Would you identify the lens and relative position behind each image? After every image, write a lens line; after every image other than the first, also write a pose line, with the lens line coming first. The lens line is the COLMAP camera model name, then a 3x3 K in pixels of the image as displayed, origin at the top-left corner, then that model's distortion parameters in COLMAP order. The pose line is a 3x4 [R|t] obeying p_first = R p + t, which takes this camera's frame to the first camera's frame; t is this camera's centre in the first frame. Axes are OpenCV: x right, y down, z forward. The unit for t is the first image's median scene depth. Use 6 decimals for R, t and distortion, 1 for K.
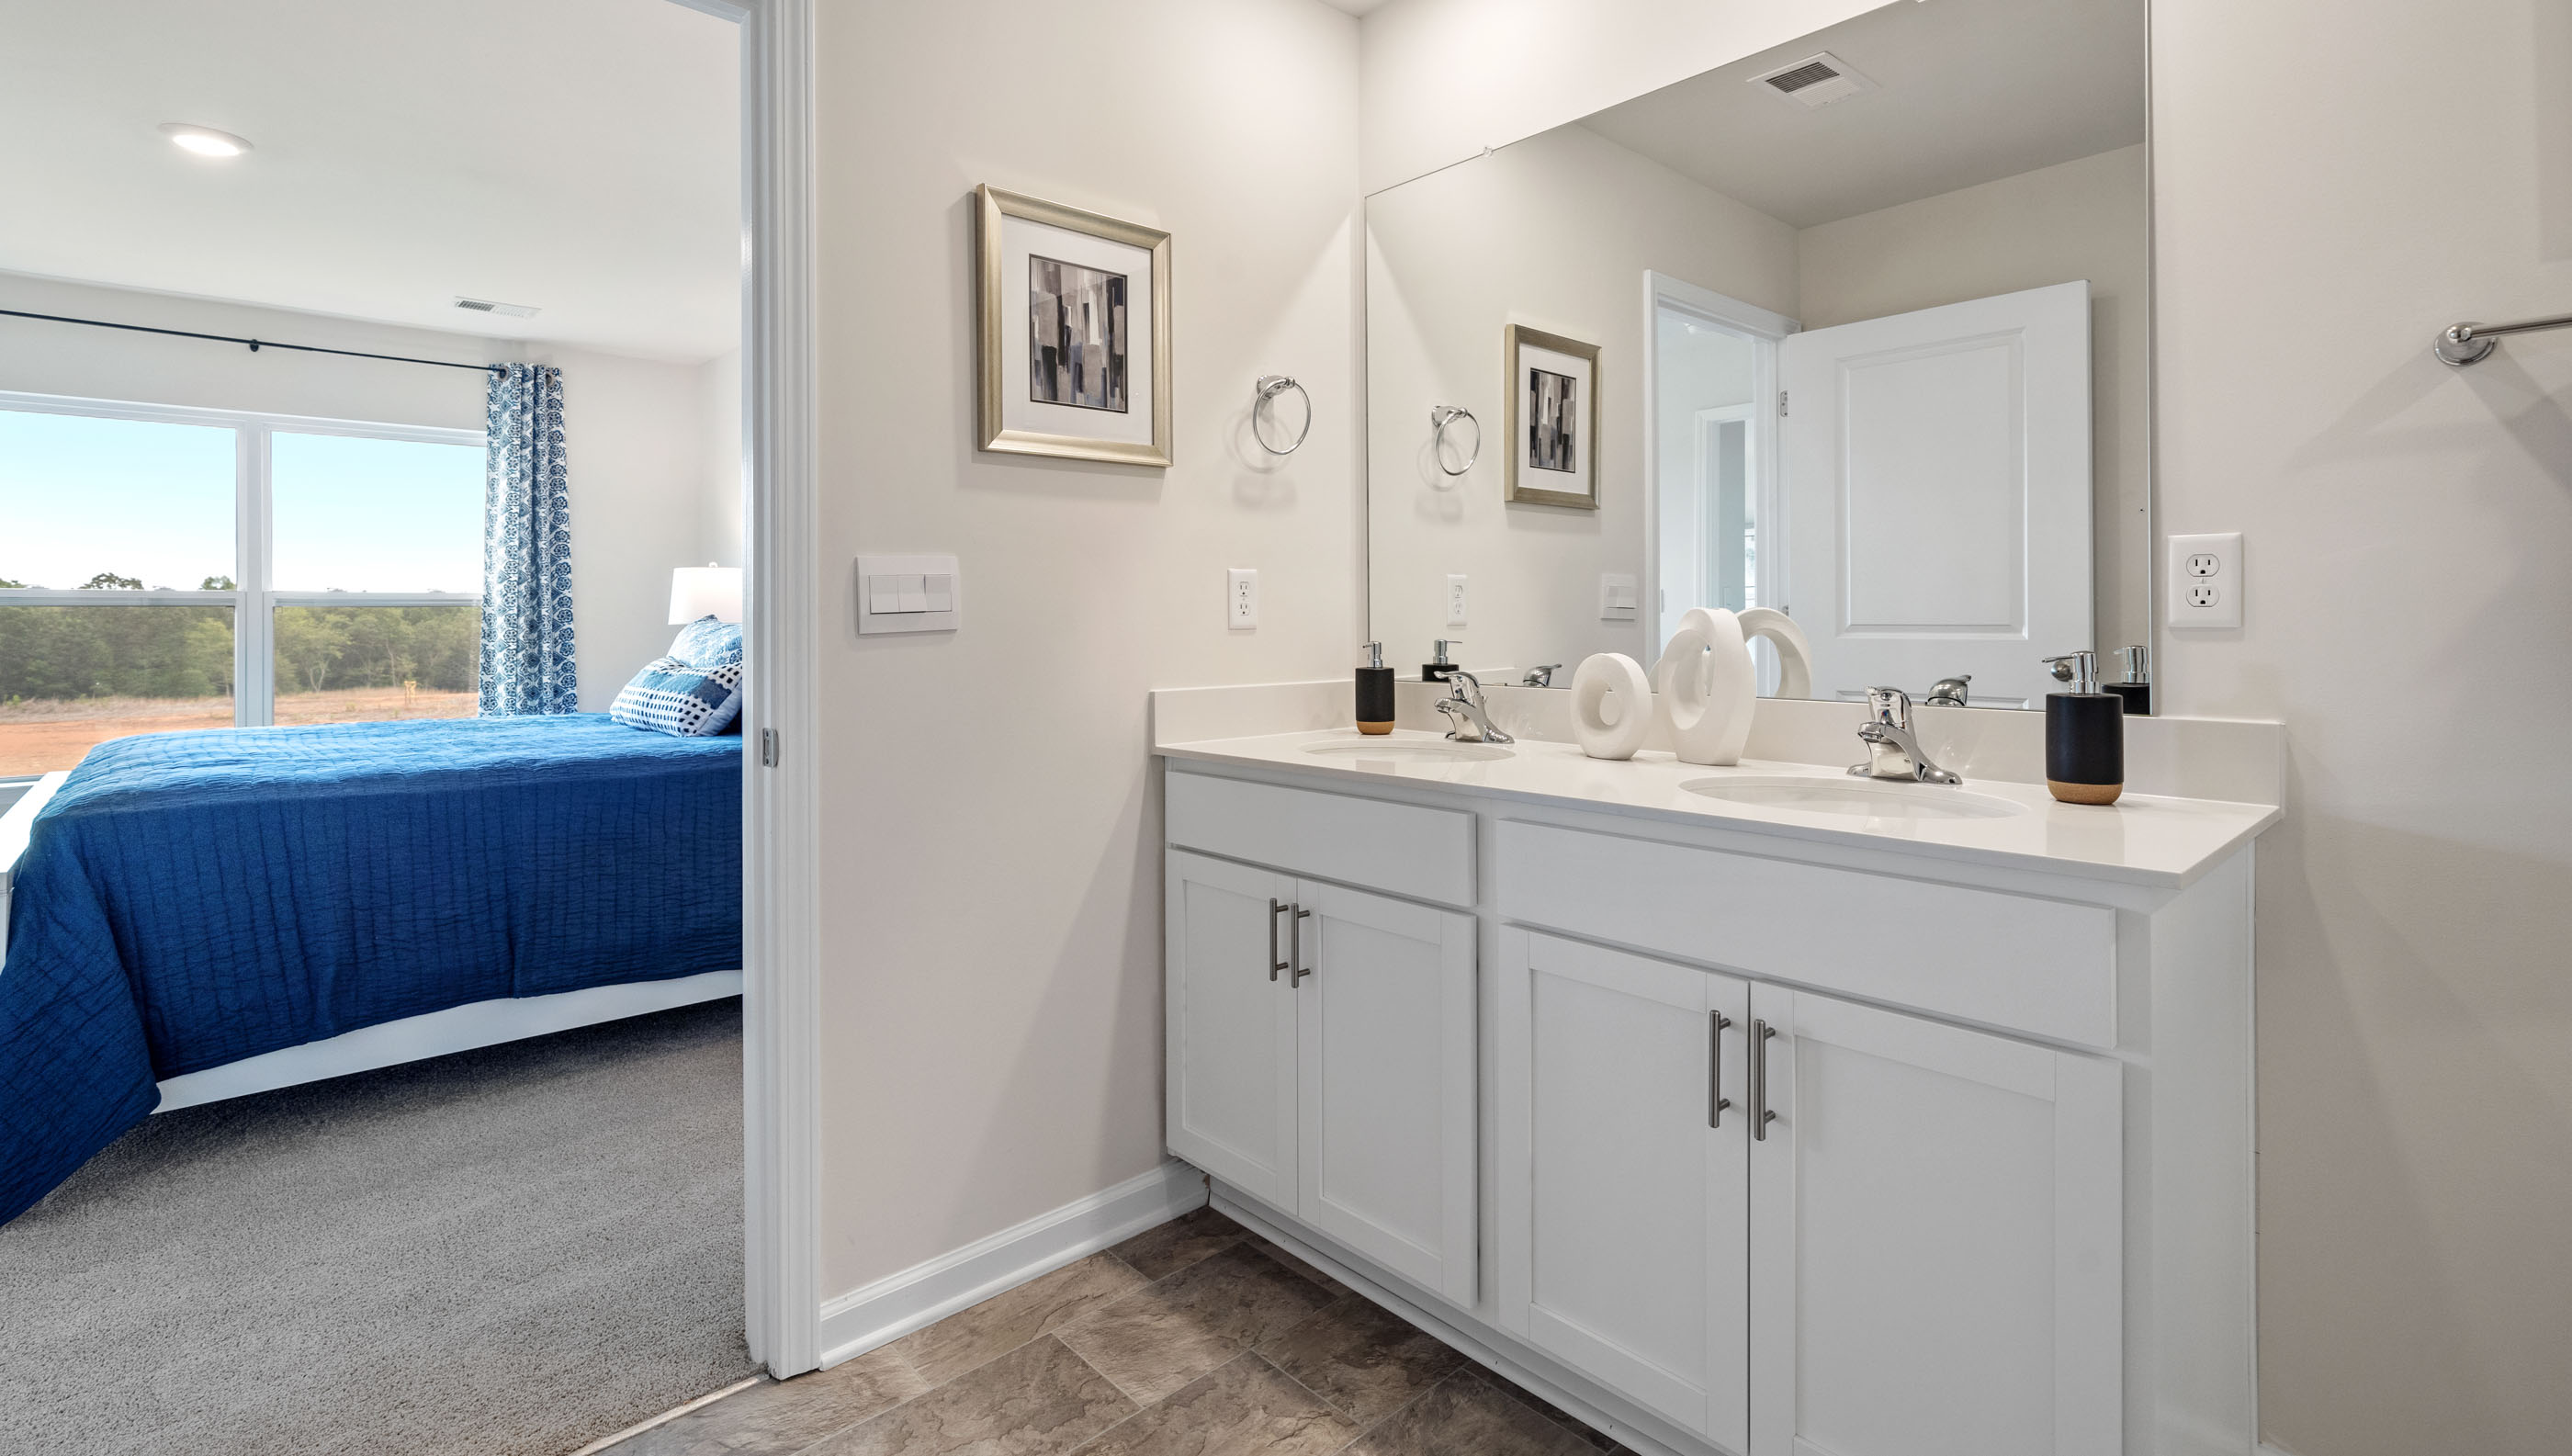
lens RADIAL K [[1155.1, 0, 1299.8], [0, 1155.1, 603.7], [0, 0, 1]] dist [0.000993, 0.000042]
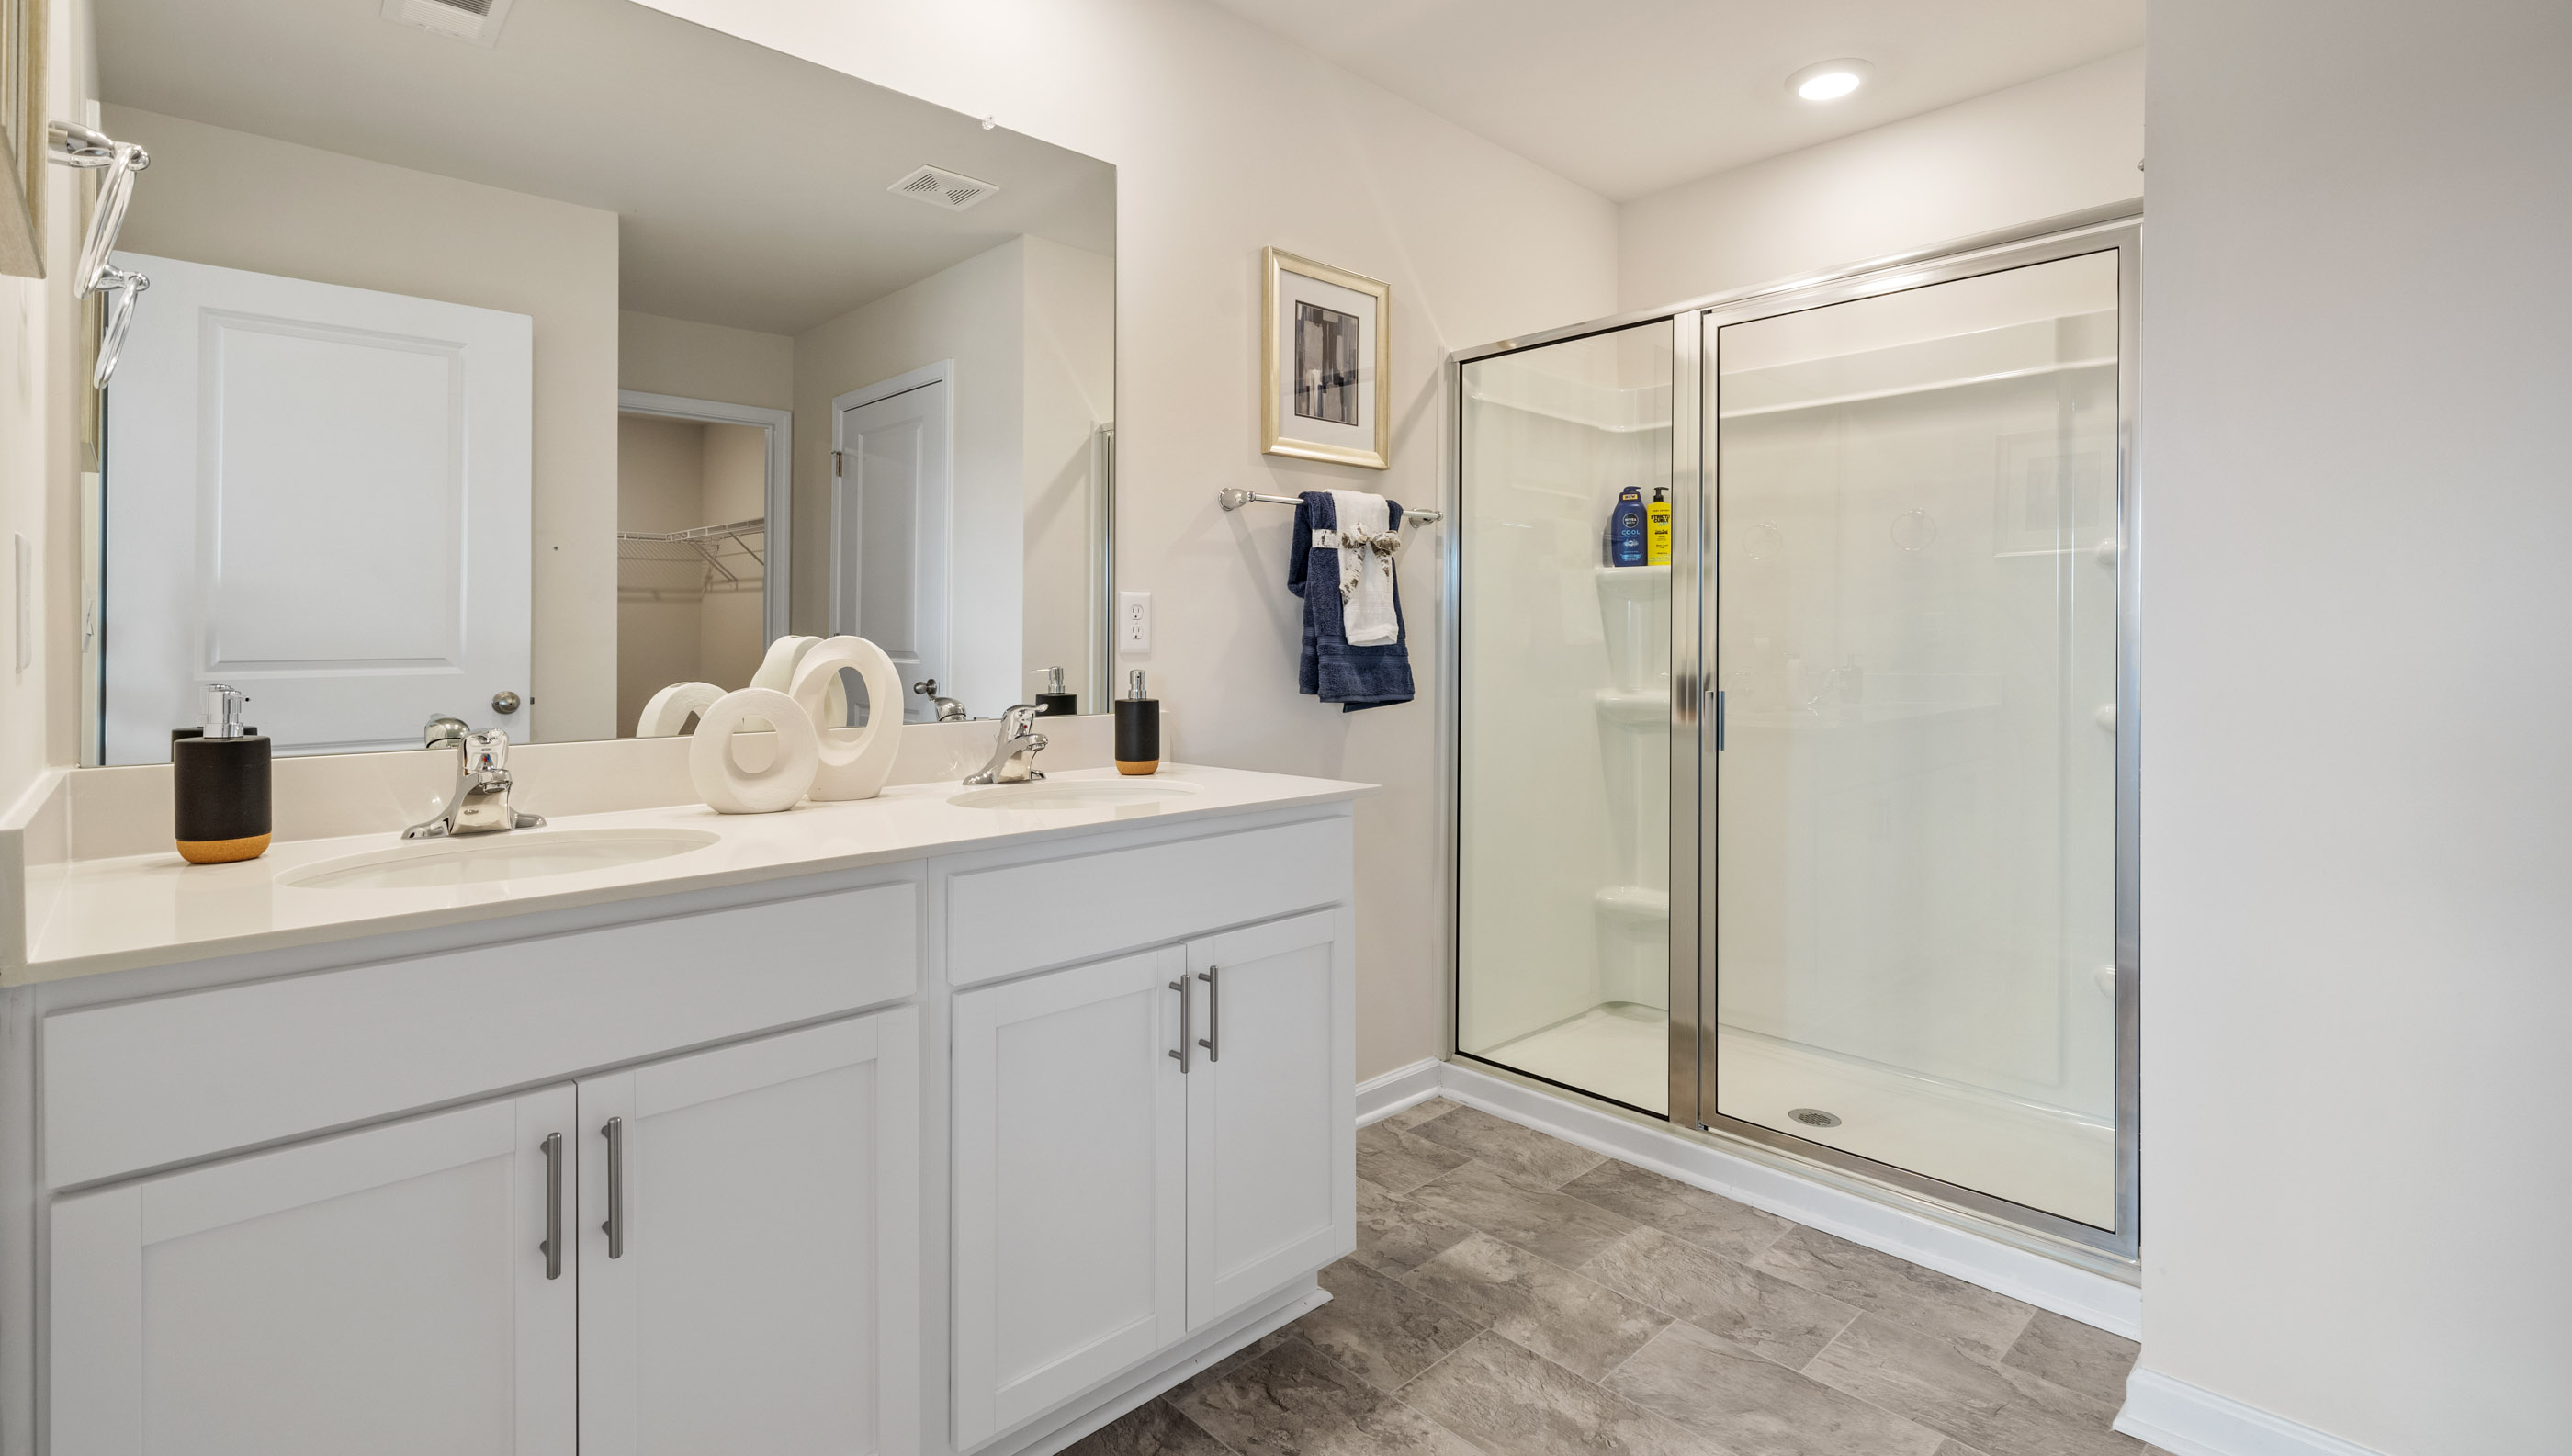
lens RADIAL K [[1170.7, 0, 1287.9], [0, 1170.7, 636.7], [0, 0, 1]] dist [0.000607, -0.000024]
pose [[-0.019179, 0.014616, 0.999709, -0.716034], [-0.011045, 0.999829, -0.014830, 0.016776], [-0.999755, -0.011326, -0.019014, 0.764056]]
